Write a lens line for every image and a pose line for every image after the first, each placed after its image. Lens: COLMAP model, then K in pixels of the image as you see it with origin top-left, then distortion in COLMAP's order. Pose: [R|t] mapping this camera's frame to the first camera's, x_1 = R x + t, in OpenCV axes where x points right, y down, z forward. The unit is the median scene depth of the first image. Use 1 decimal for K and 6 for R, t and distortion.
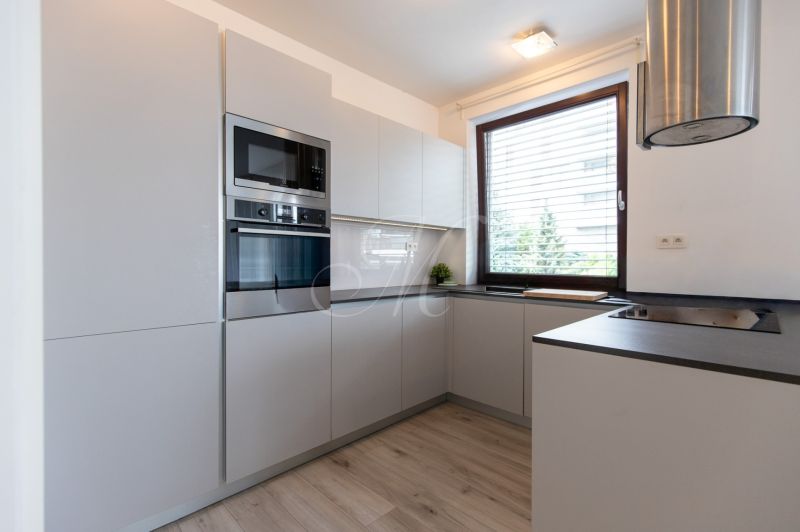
lens RADIAL K [[369.5, 0, 399.2], [0, 369.5, 265.3], [0, 0, 1]] dist [0.010691, -0.000195]
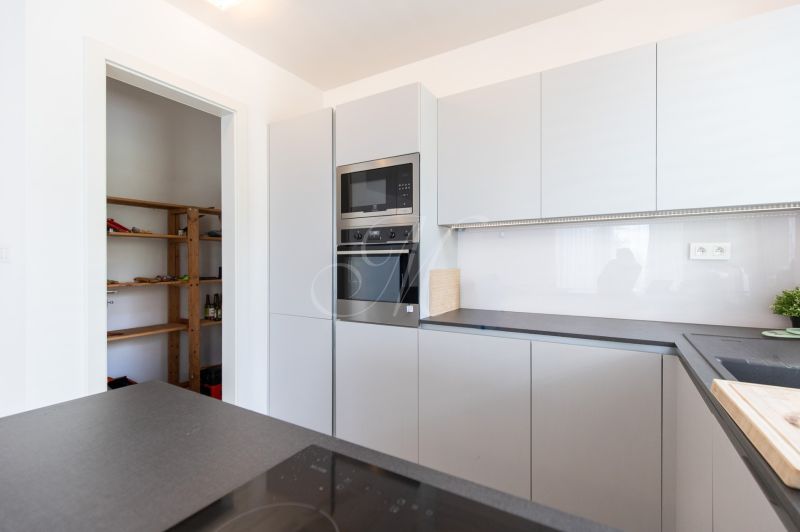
lens RADIAL K [[369.5, 0, 401.4], [0, 369.5, 268.1], [0, 0, 1]] dist [0.010691, -0.000195]
pose [[0.203053, 0.001240, -0.979167, 0.790416], [-0.010126, 0.999948, -0.000834, -0.037576], [0.979115, 0.010085, 0.203055, 0.828613]]
